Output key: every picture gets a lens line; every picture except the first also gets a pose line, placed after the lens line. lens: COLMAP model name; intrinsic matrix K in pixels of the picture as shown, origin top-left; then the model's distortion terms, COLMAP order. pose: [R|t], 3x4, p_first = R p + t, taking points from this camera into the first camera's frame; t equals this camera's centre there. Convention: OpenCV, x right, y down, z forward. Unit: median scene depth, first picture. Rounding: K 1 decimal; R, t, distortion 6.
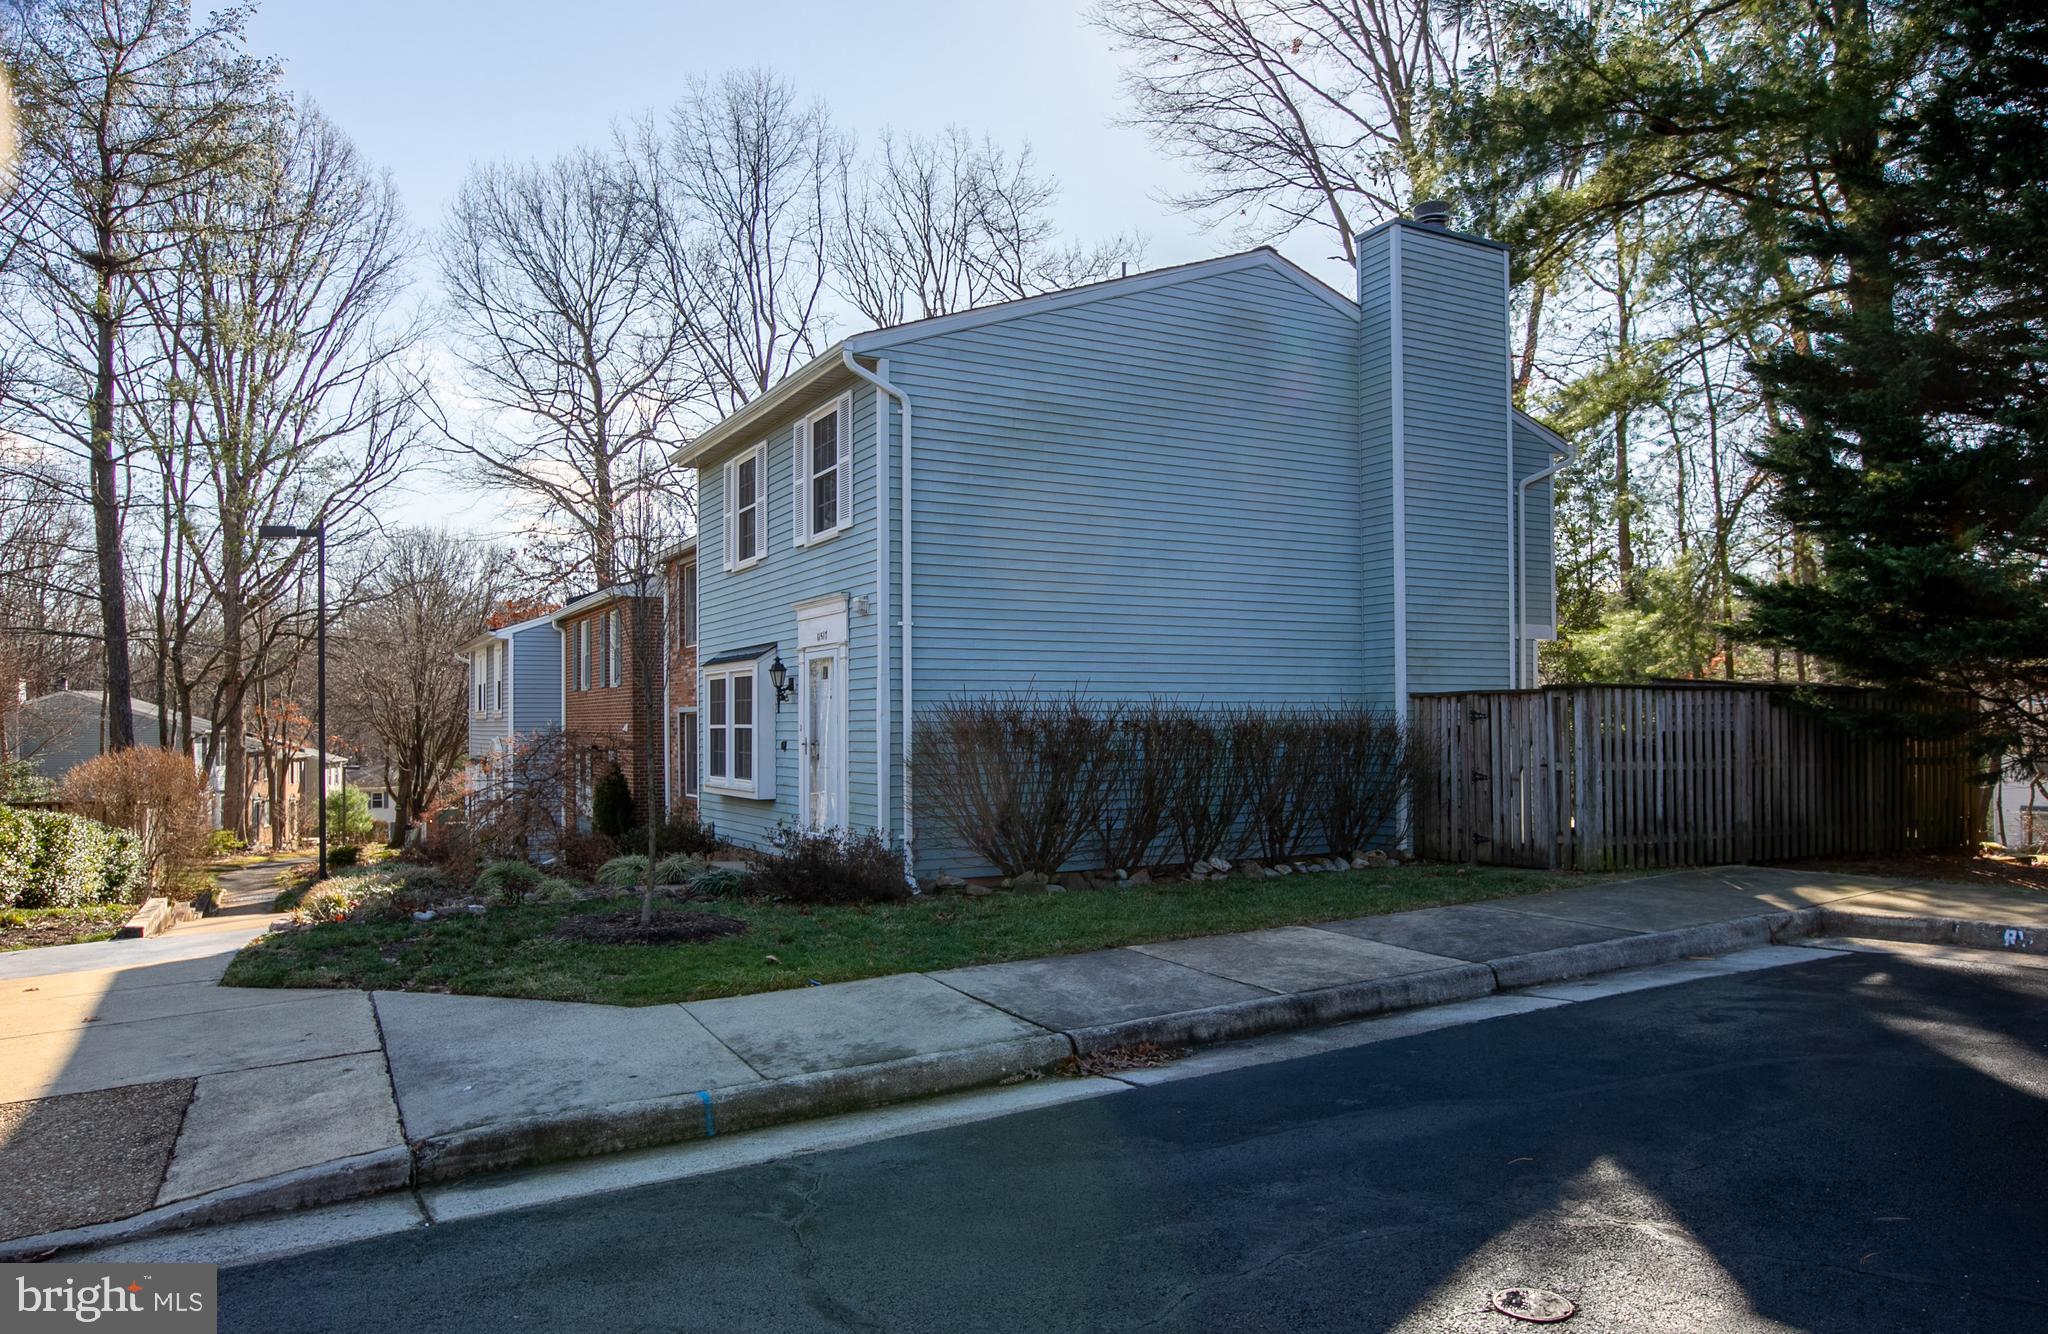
lens RADIAL K [[1325.7, 0, 1021.7], [0, 1325.7, 704.5], [0, 0, 1]] dist [-0.002616, -0.000153]
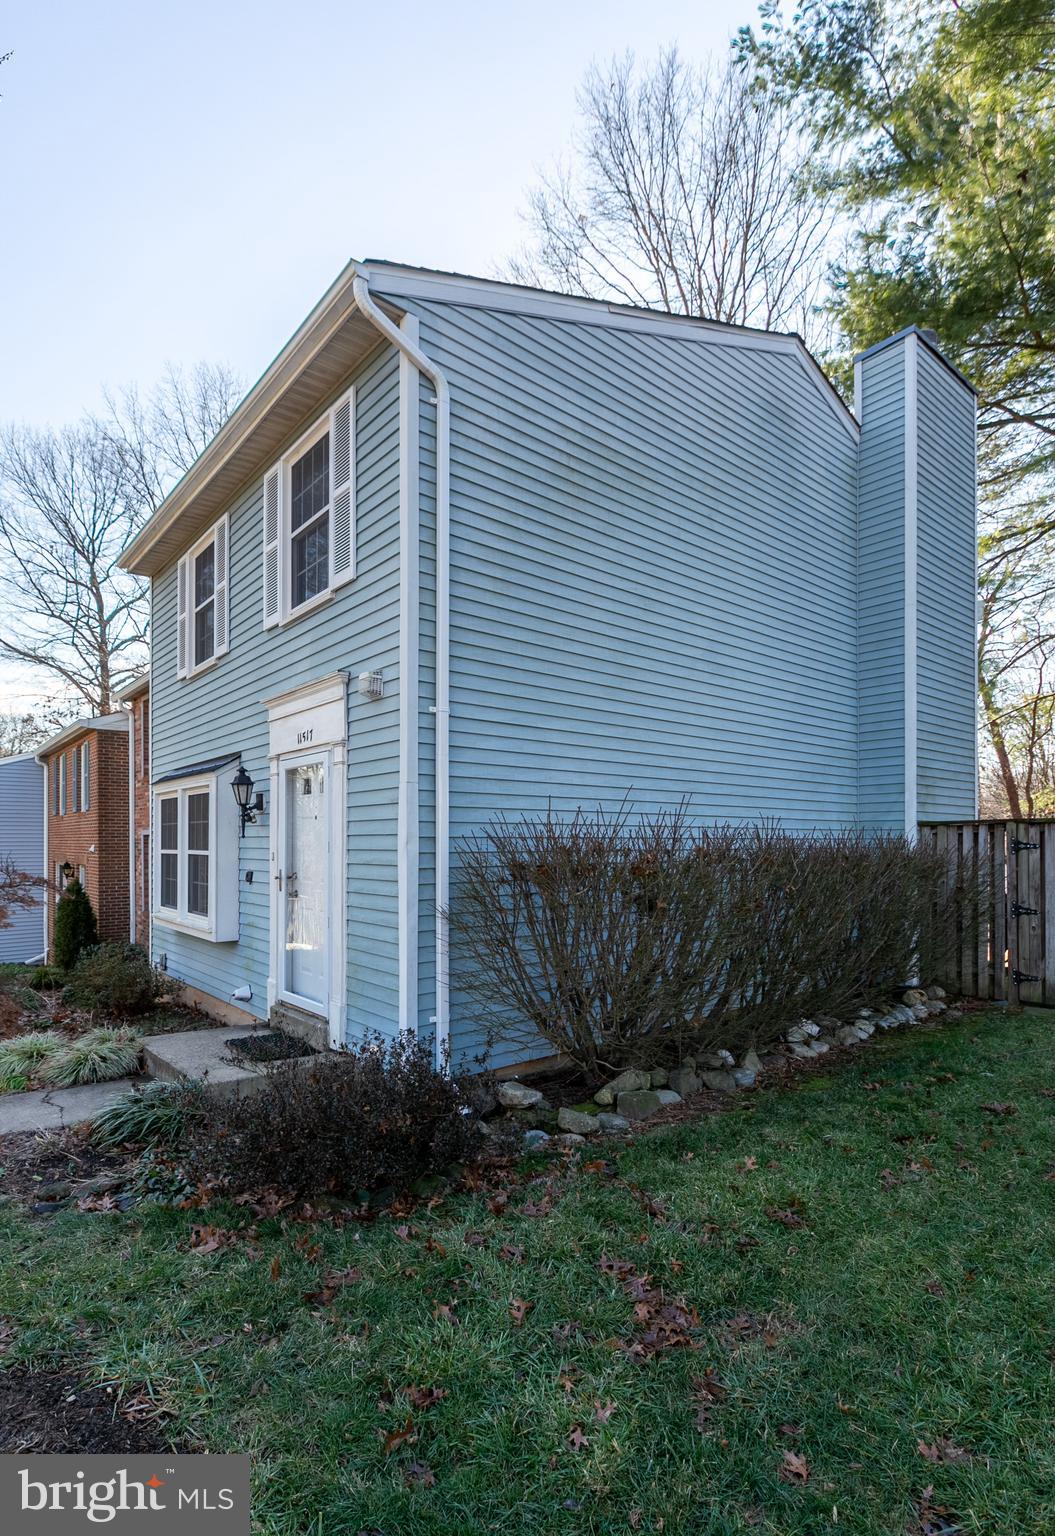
lens RADIAL K [[745.2, 0, 504.8], [0, 745.2, 840.4], [0, 0, 1]] dist [0.002862, 0.000308]
pose [[0.985739, 0.005774, 0.168180, -0.099842], [-0.007903, 0.999897, 0.011991, 0.001491], [-0.168094, -0.013149, 0.985683, 0.511204]]
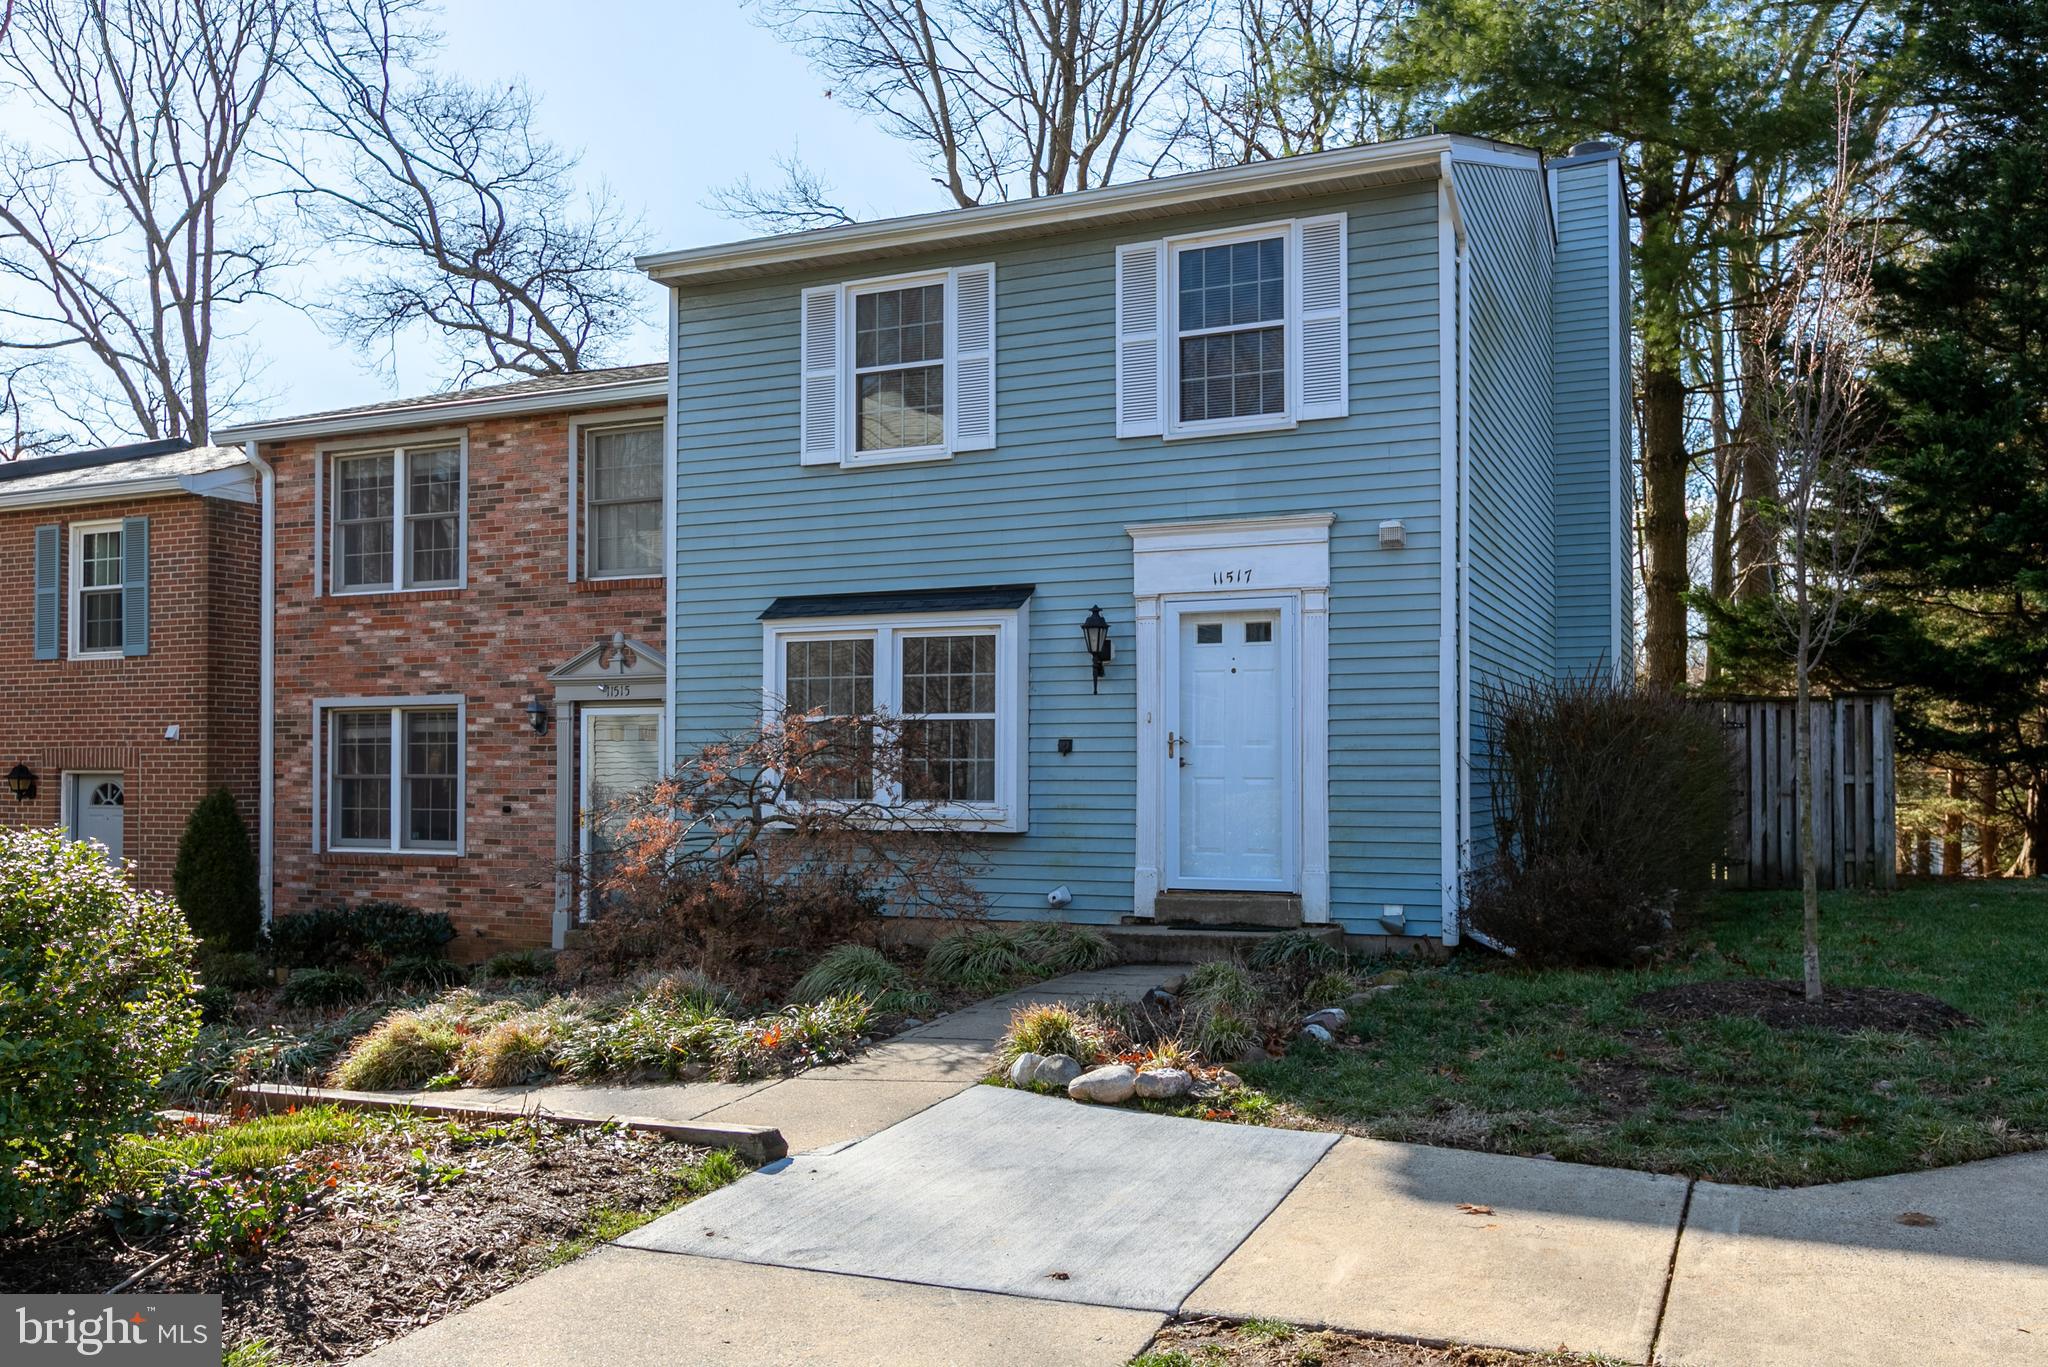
lens RADIAL K [[1609.3, 0, 1074.5], [0, 1609.3, 747.7], [0, 0, 1]] dist [0.001169, 0.000696]
pose [[0.792367, 0.017011, 0.609808, -0.636968], [-0.014303, 0.999854, -0.009308, 0.037974], [-0.609877, -0.001347, 0.792495, 0.381074]]
